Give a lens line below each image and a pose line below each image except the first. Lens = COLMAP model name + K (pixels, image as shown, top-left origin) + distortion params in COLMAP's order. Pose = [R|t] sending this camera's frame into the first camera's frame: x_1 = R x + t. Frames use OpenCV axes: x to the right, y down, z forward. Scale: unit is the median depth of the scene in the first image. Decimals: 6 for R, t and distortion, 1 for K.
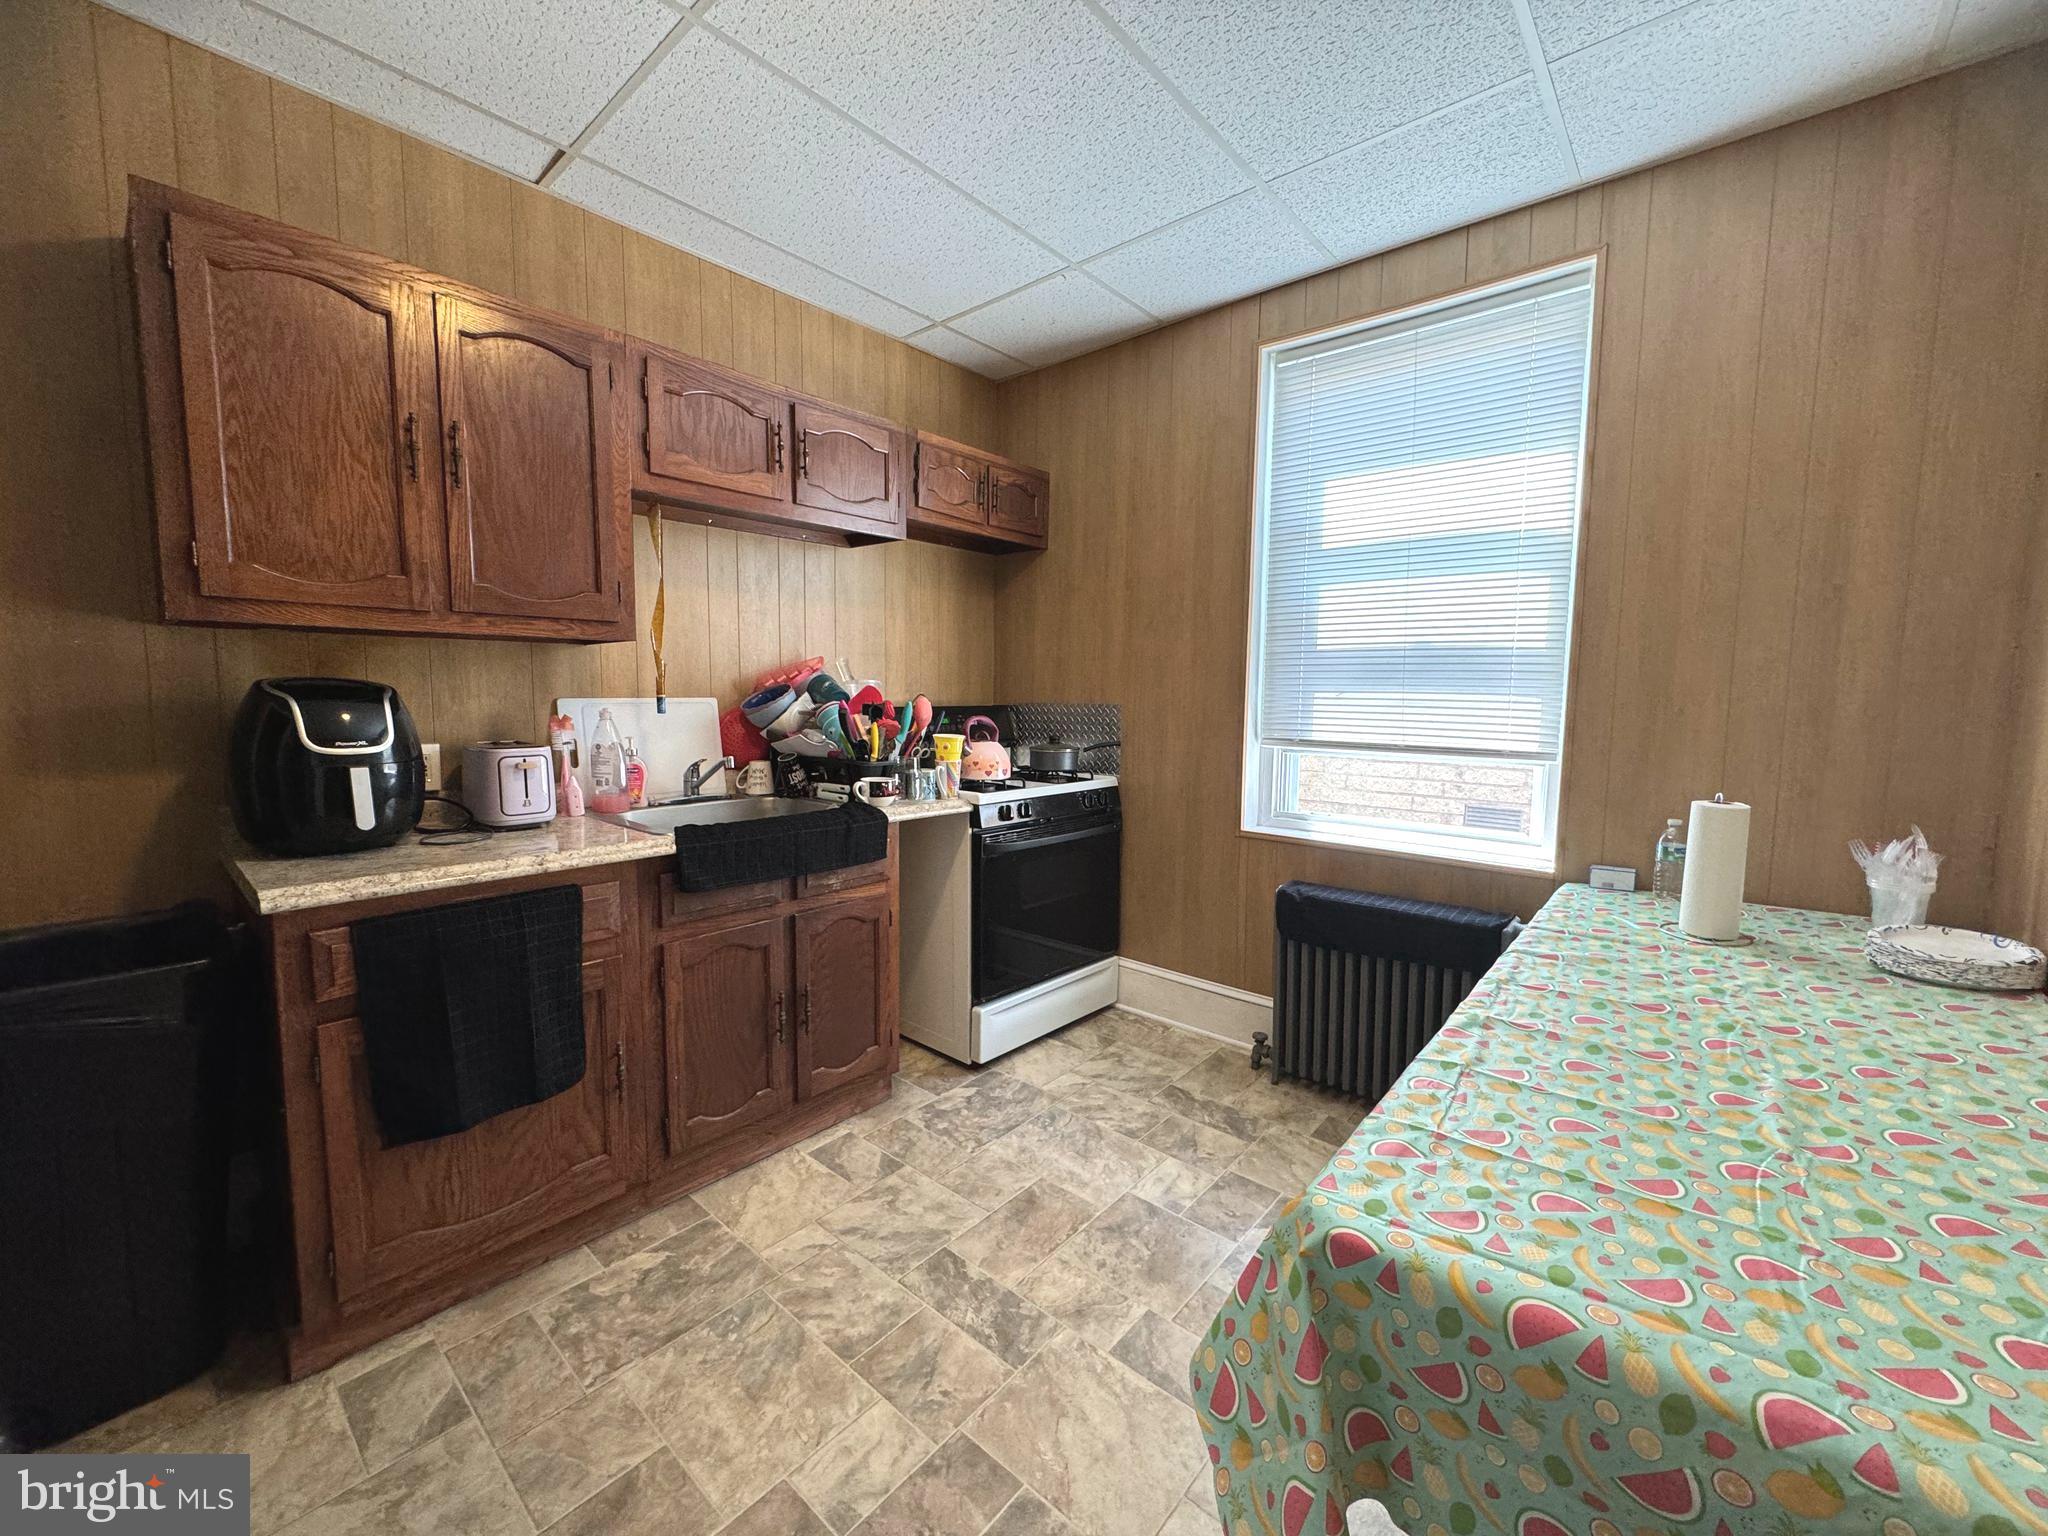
lens RADIAL K [[816.7, 0, 1019.3], [0, 816.7, 764.9], [0, 0, 1]] dist [-0.004362, -0.000014]
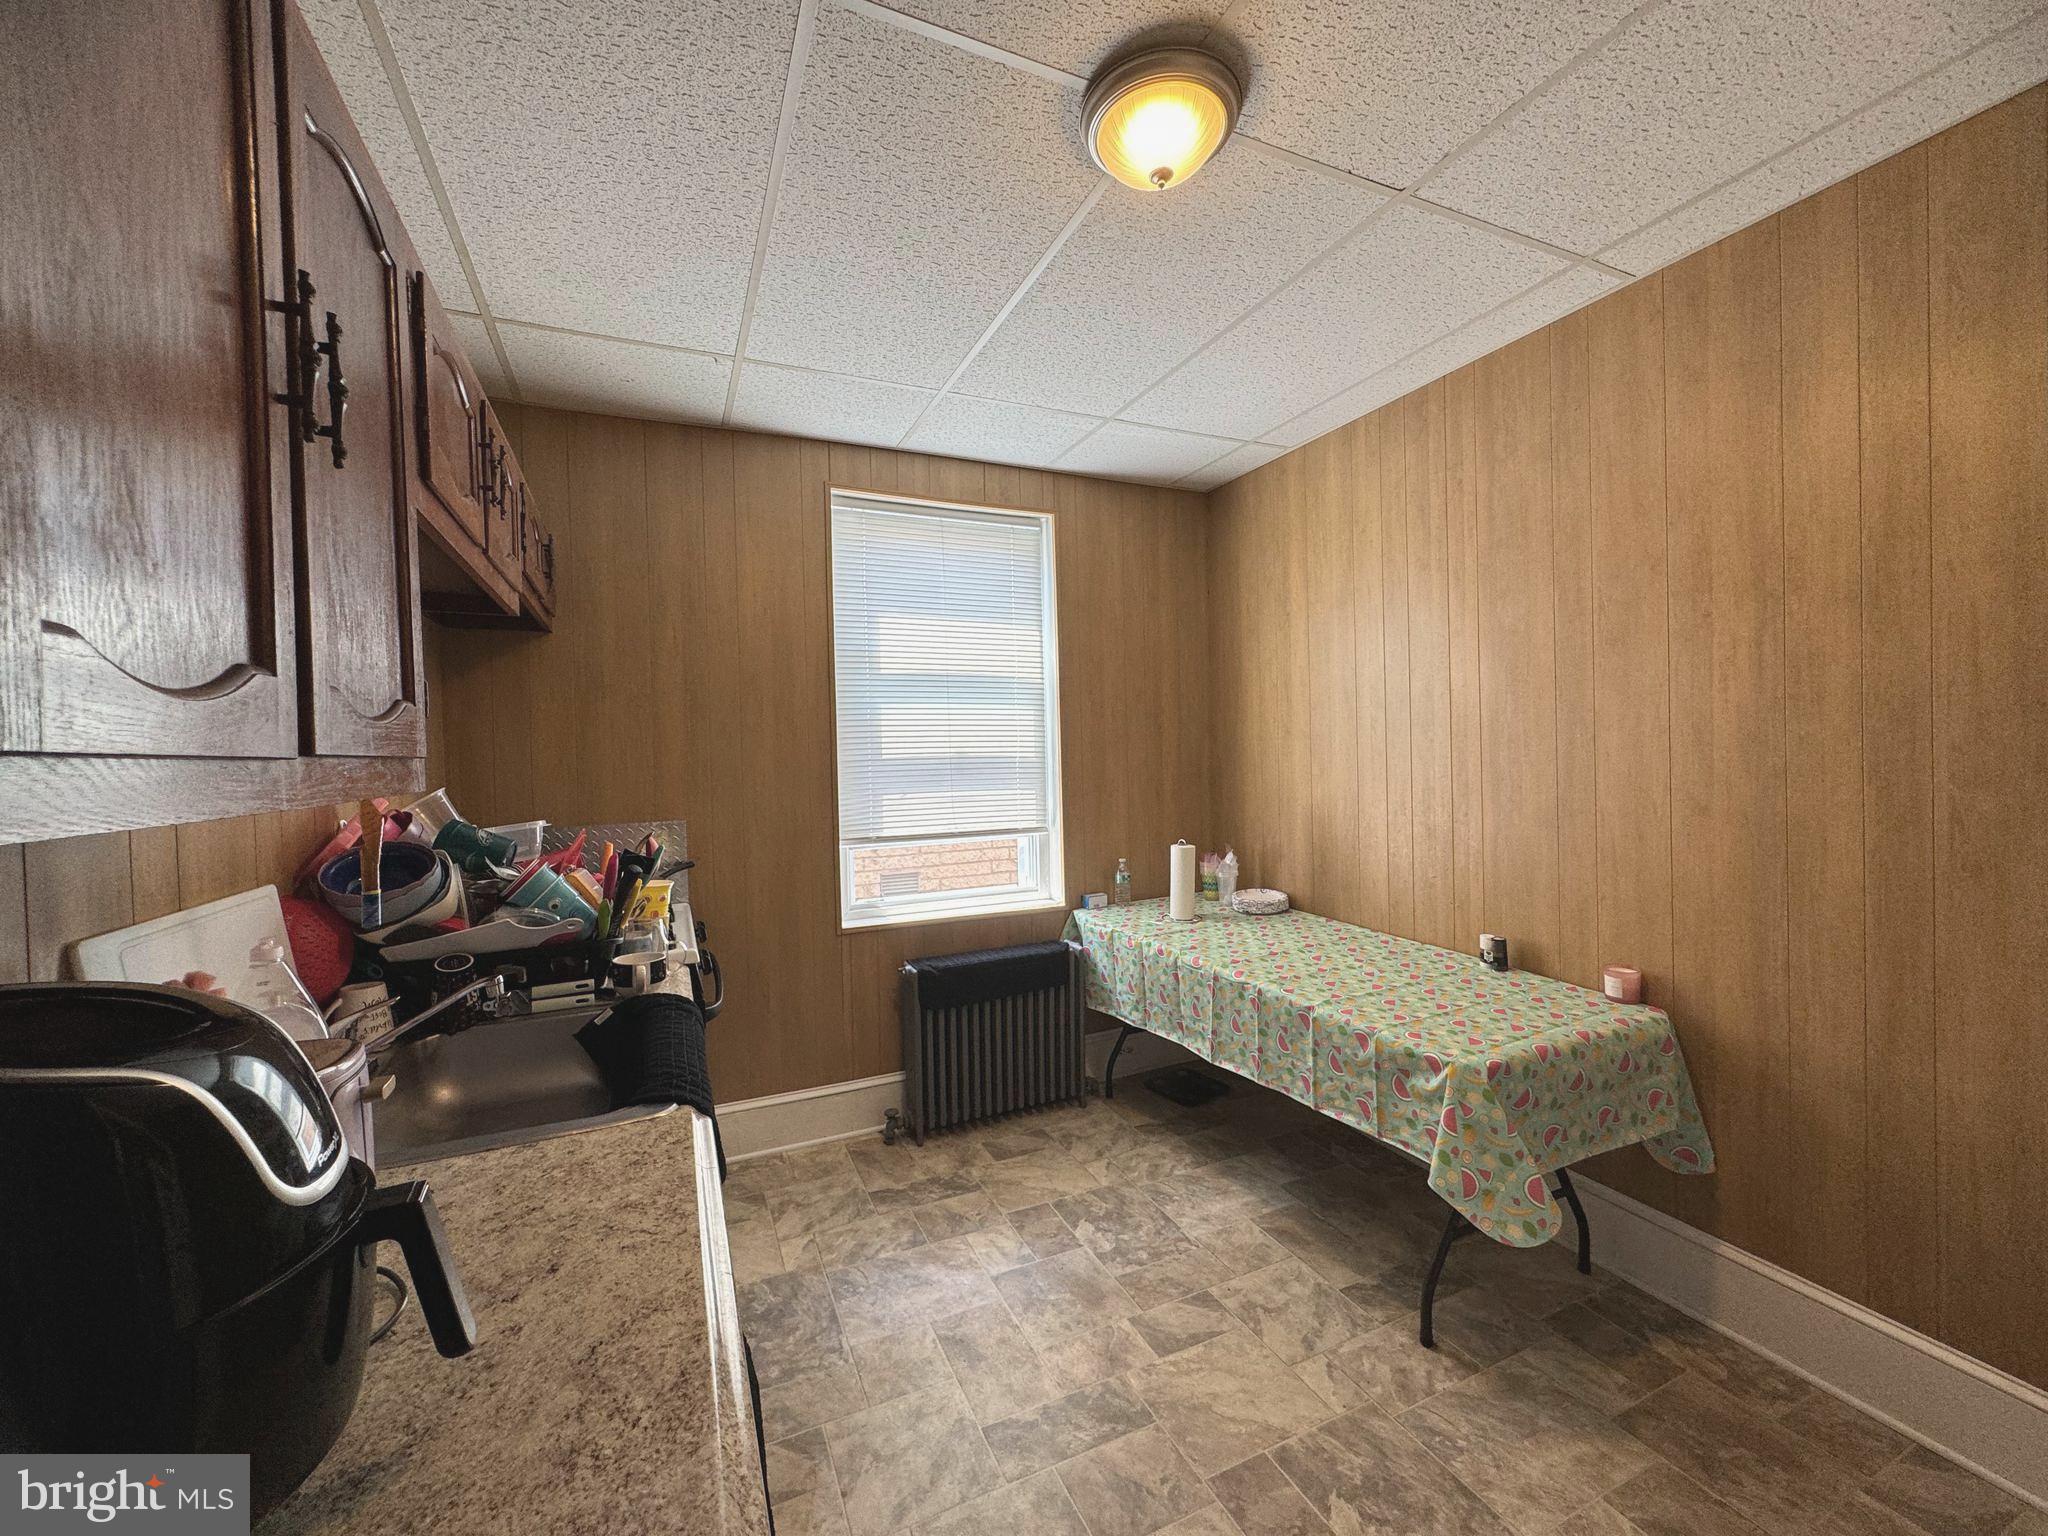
lens RADIAL K [[816.7, 0, 1020.9], [0, 816.7, 764.9], [0, 0, 1]] dist [-0.004362, -0.000014]
pose [[0.414468, -0.032455, 0.909485, -0.781769], [0.111722, 0.993619, -0.015456, -0.118033], [-0.903180, 0.108016, 0.415449, 0.438966]]
